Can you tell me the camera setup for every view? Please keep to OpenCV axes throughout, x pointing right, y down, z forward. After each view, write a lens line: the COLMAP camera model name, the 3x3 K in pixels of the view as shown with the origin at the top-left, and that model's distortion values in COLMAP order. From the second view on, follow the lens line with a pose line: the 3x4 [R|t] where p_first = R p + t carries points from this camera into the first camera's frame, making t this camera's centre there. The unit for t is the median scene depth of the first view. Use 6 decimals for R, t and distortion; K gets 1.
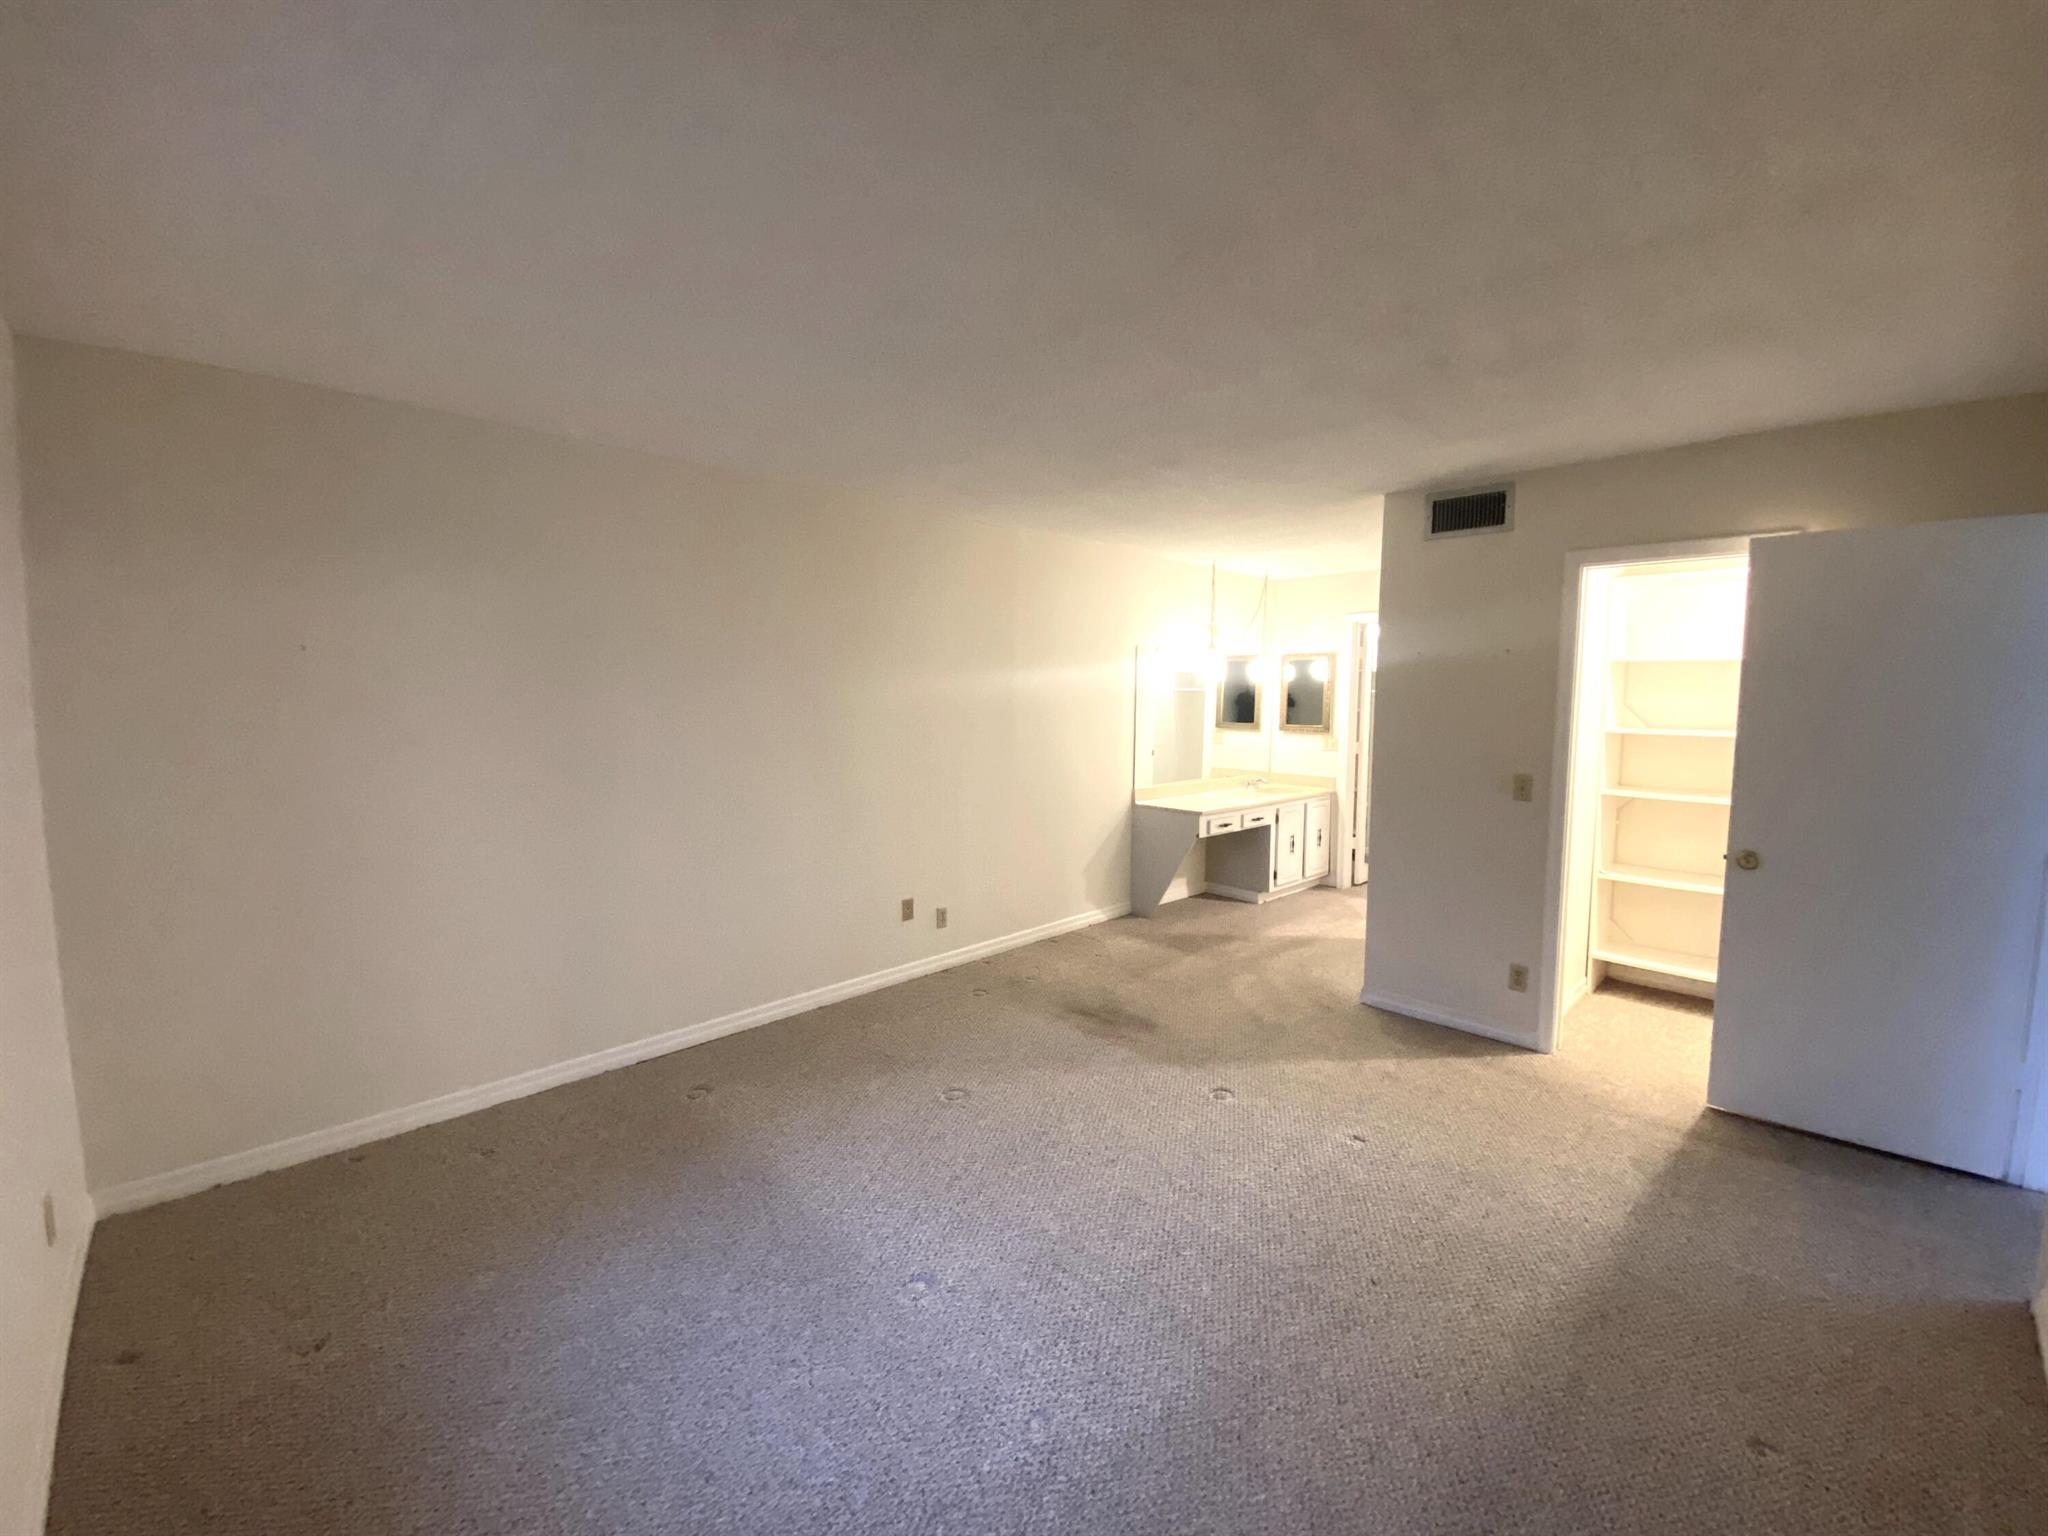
lens RADIAL K [[828.7, 0, 1025.1], [0, 828.7, 767.9], [0, 0, 1]] dist [0.012731, -0.000747]
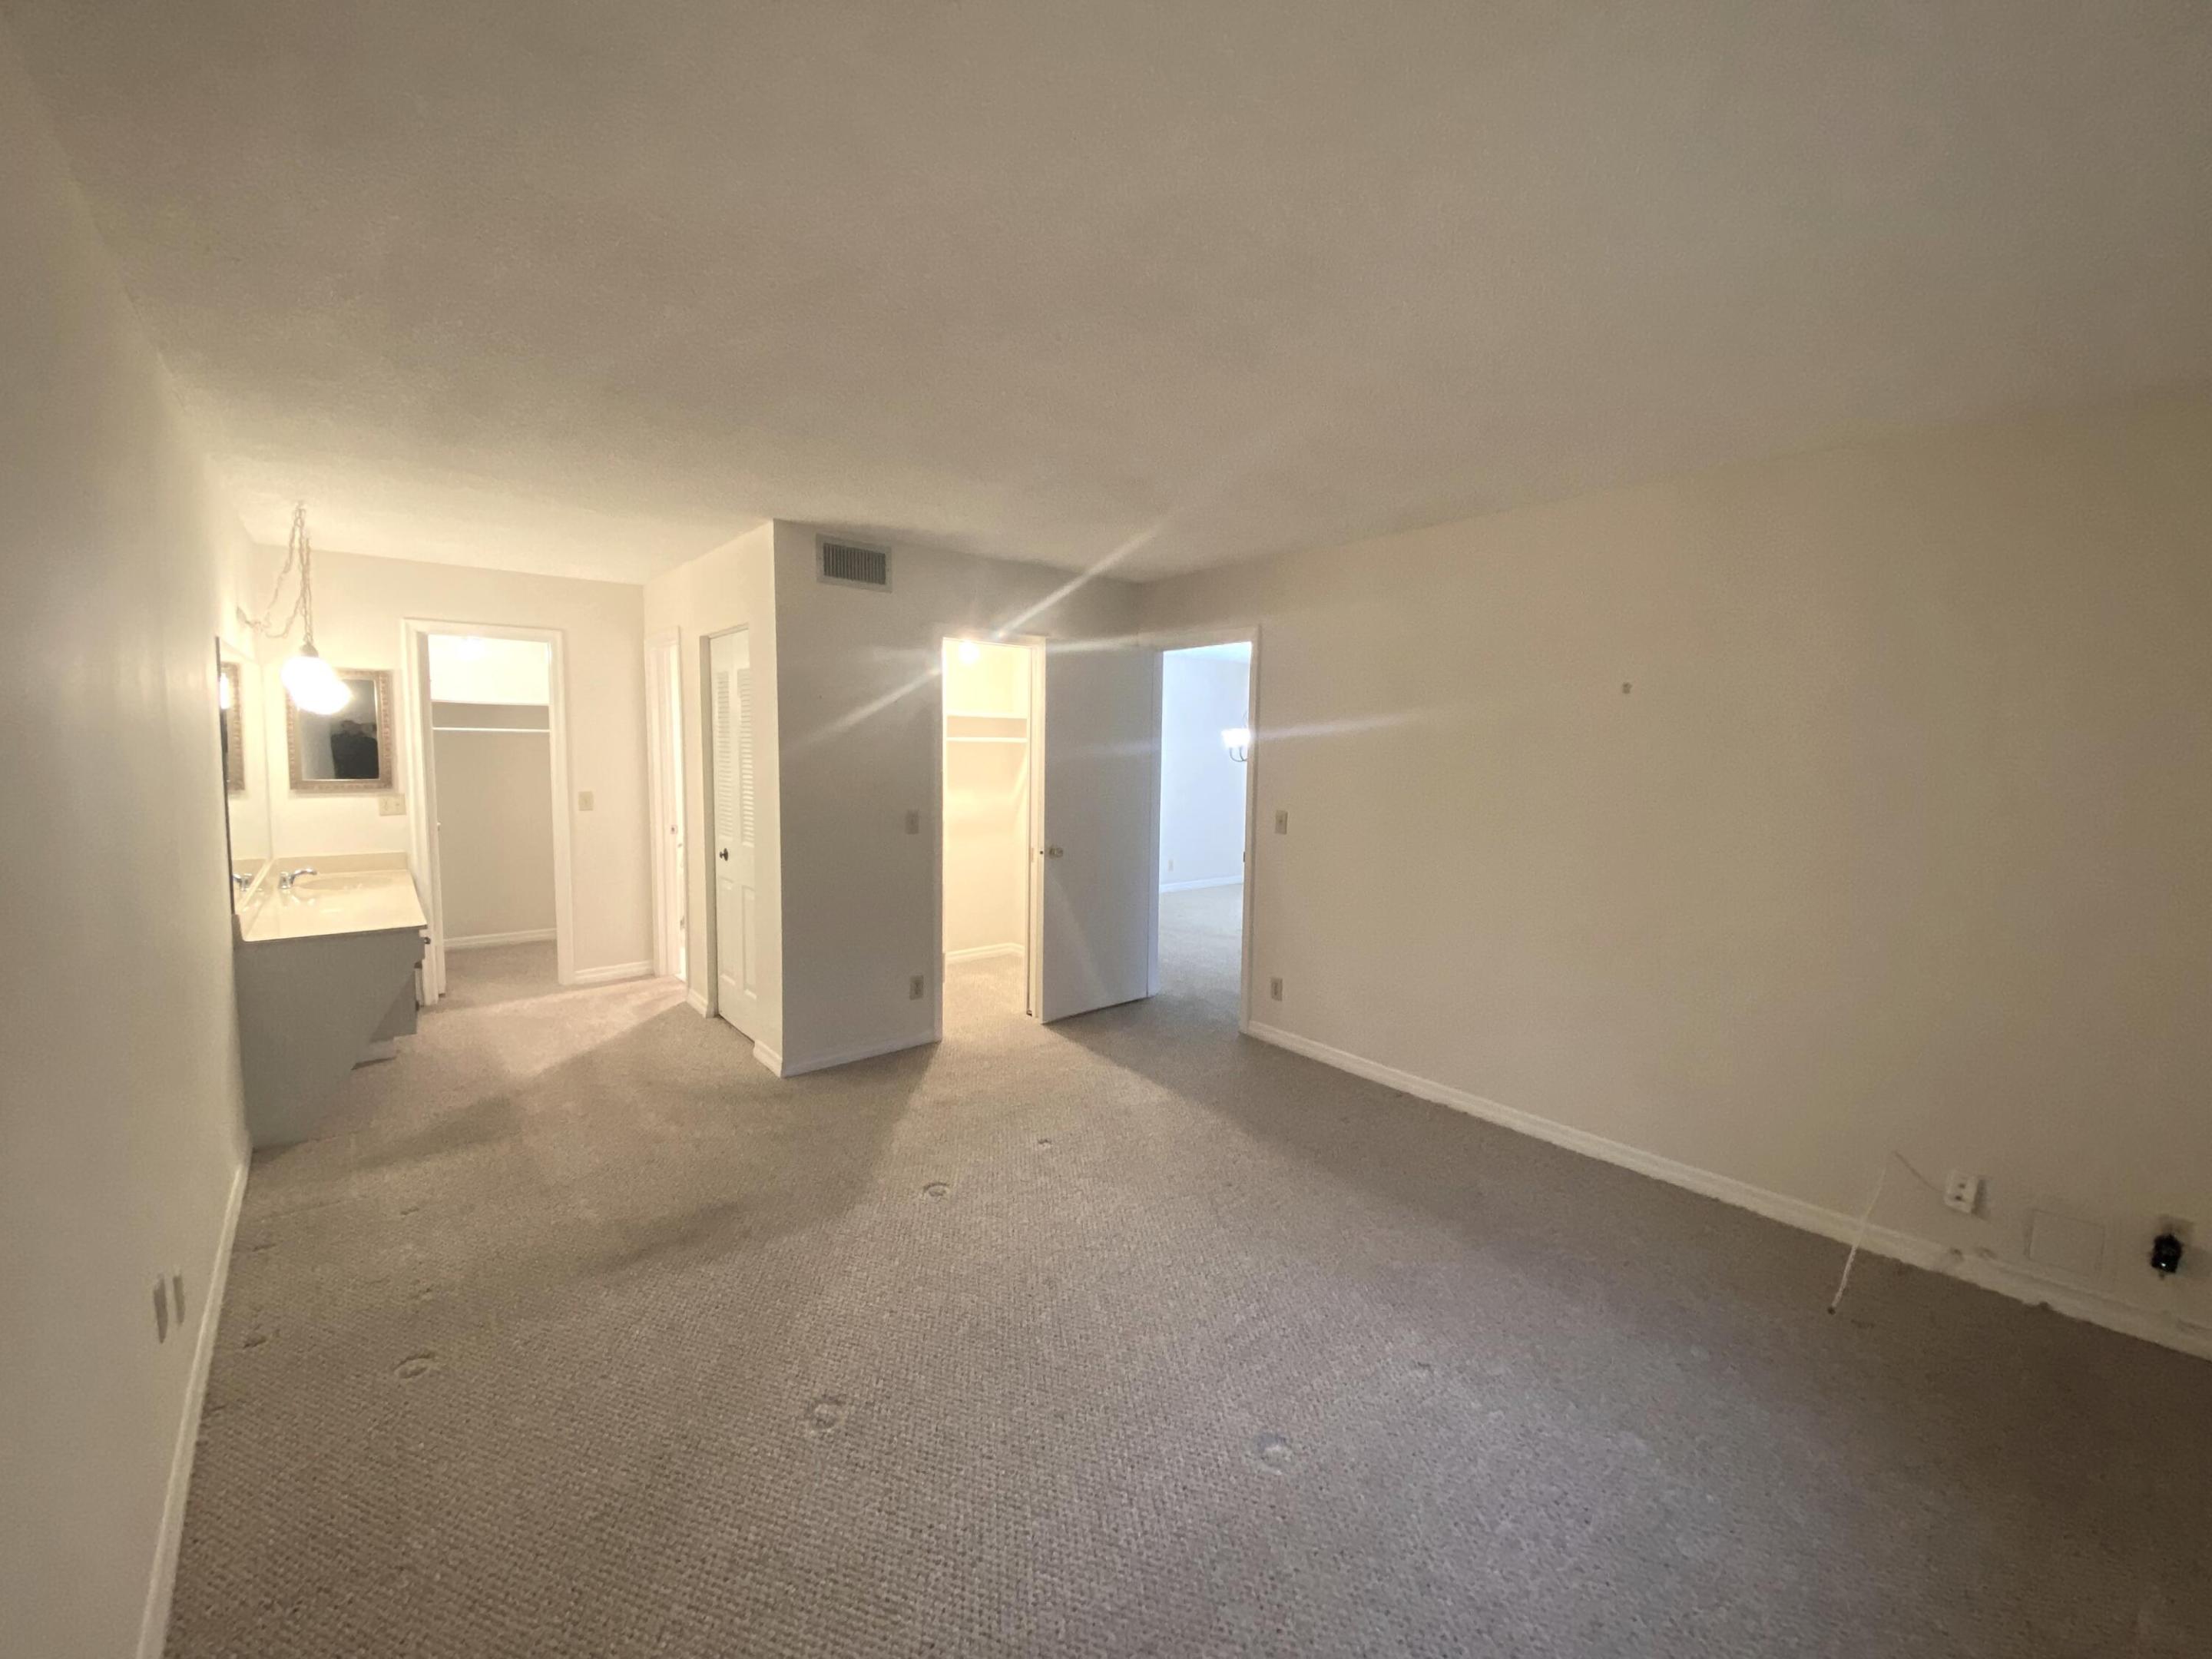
lens RADIAL K [[895.1, 0, 1105.9], [0, 895.1, 818.9], [0, 0, 1]] dist [0.012731, -0.000747]
pose [[0.076588, -0.093285, 0.992689, -0.590441], [0.075518, 0.993297, 0.087515, -0.067121], [-0.994199, 0.068263, 0.083120, 0.623426]]
